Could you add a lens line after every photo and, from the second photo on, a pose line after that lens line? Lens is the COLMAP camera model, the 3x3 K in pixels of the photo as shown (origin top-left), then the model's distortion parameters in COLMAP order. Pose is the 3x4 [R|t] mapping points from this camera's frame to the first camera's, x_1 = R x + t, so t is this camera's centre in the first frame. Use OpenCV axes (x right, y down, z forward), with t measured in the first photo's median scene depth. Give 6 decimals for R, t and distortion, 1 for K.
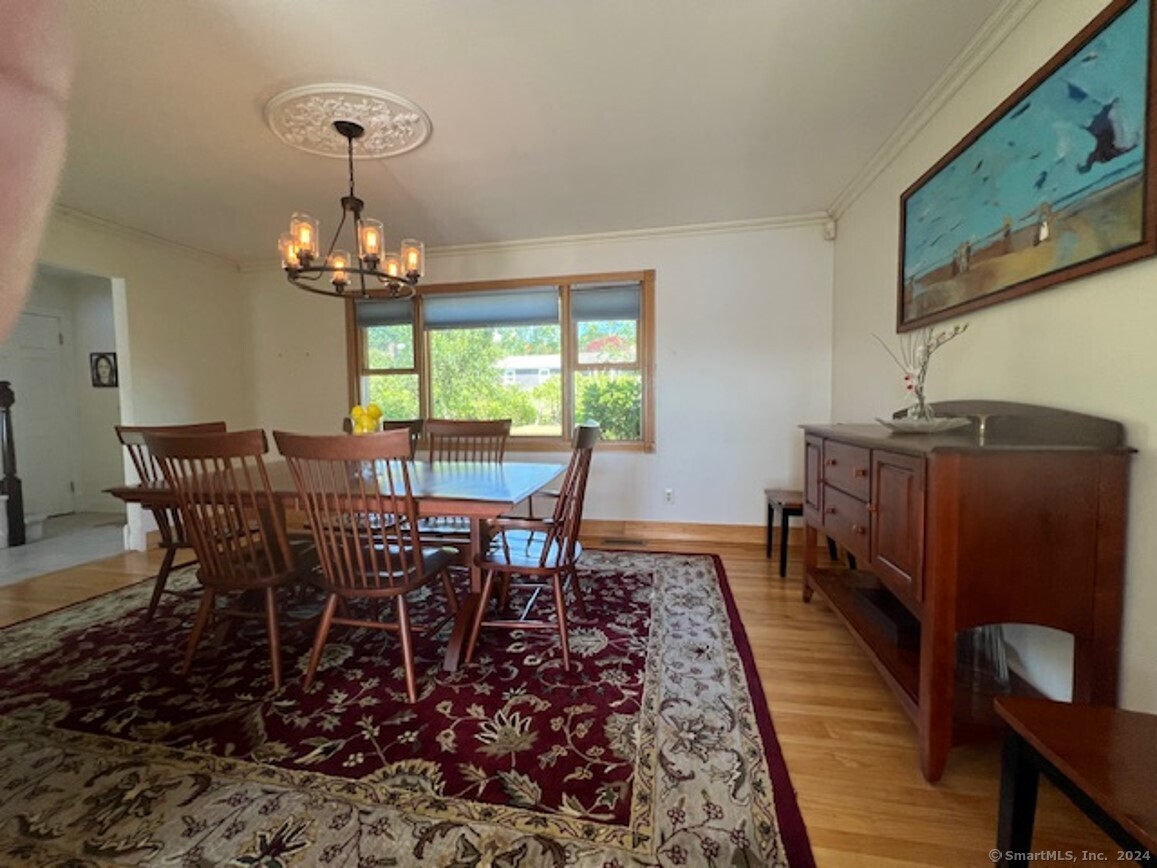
lens RADIAL K [[459.6, 0, 578.5], [0, 459.6, 434.0], [0, 0, 1]] dist [0.000165, -0.000143]
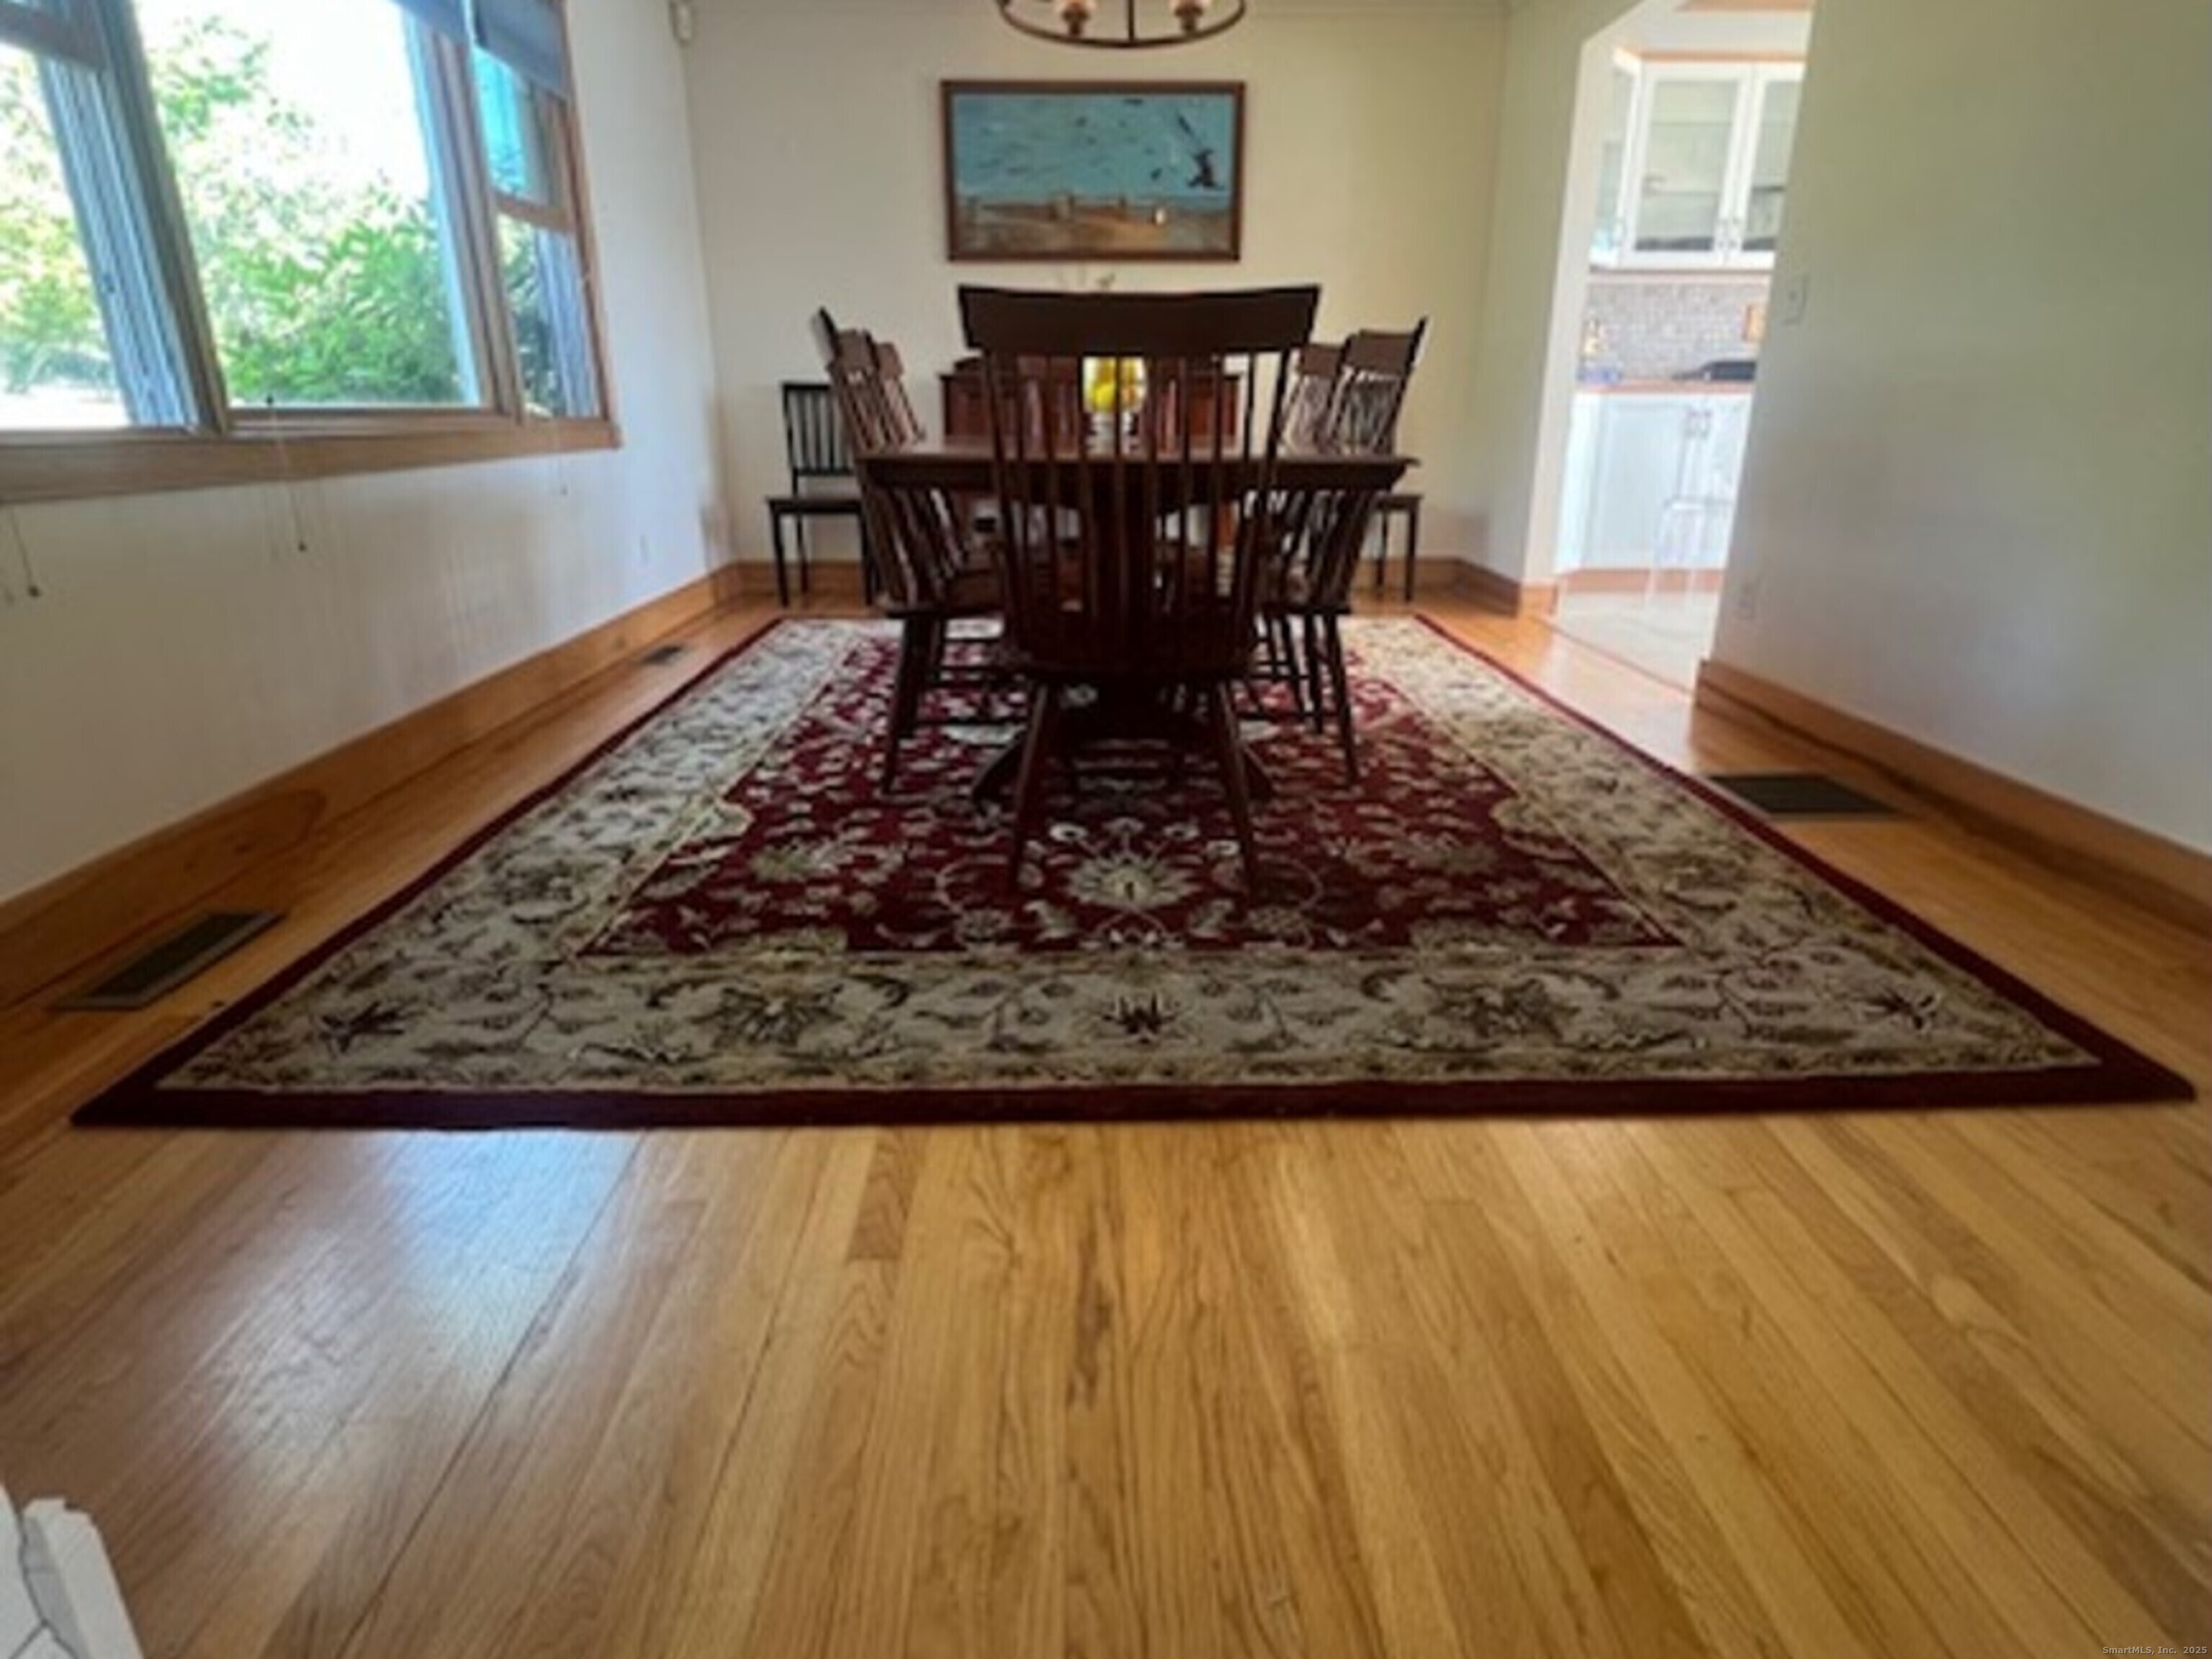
lens RADIAL K [[1165.5, 0, 1106.0], [0, 1165.5, 829.5], [0, 0, 1]] dist [0.001889, -0.000192]
pose [[0.220219, 0.346391, -0.911875, 1.169340], [-0.063816, 0.937938, 0.340880, 0.078273], [0.973361, -0.016876, 0.228657, 0.958652]]
